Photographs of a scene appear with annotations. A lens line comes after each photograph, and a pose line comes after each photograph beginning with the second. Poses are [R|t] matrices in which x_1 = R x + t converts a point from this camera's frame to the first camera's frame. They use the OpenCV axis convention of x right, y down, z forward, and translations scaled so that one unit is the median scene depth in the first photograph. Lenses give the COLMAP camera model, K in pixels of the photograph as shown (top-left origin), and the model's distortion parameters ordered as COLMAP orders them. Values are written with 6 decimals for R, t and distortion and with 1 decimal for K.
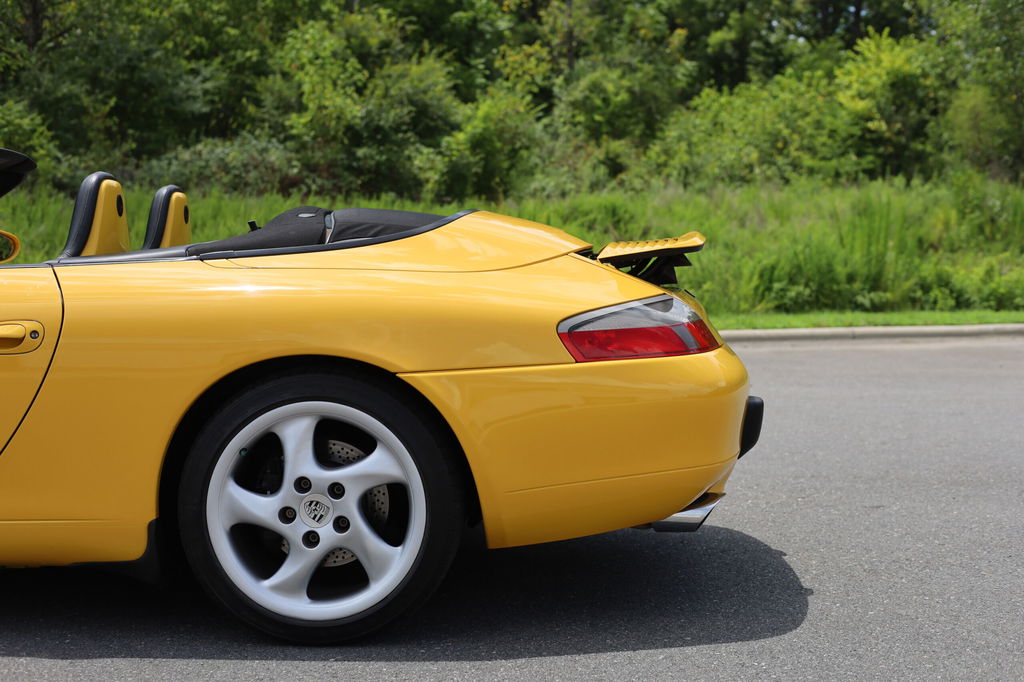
lens RADIAL K [[1477.5, 0, 512.9], [0, 1477.5, 334.0], [0, 0, 1]] dist [-0.007332, 0.000000]
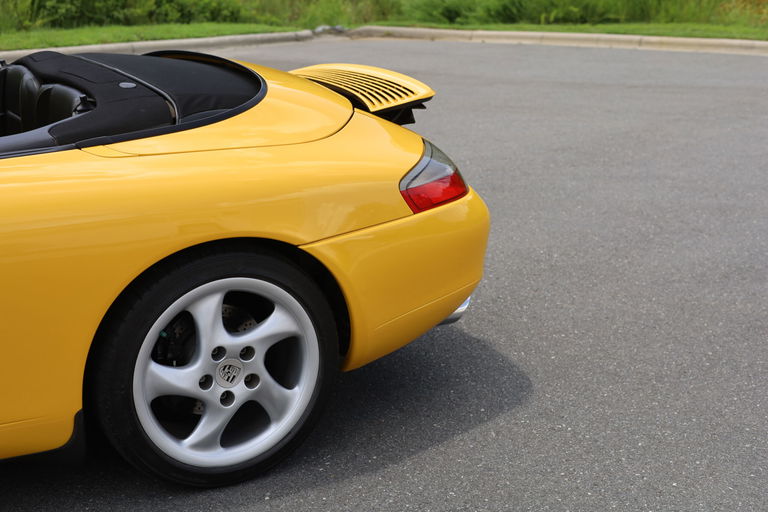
lens RADIAL K [[1108.1, 0, 382.7], [0, 1108.1, 260.5], [0, 0, 1]] dist [-0.007332, 0.000000]
pose [[0.824320, -0.138620, 0.548891, -0.481368], [0.006179, 0.971704, 0.236120, -0.158107], [-0.566091, -0.191246, 0.801852, 0.279462]]
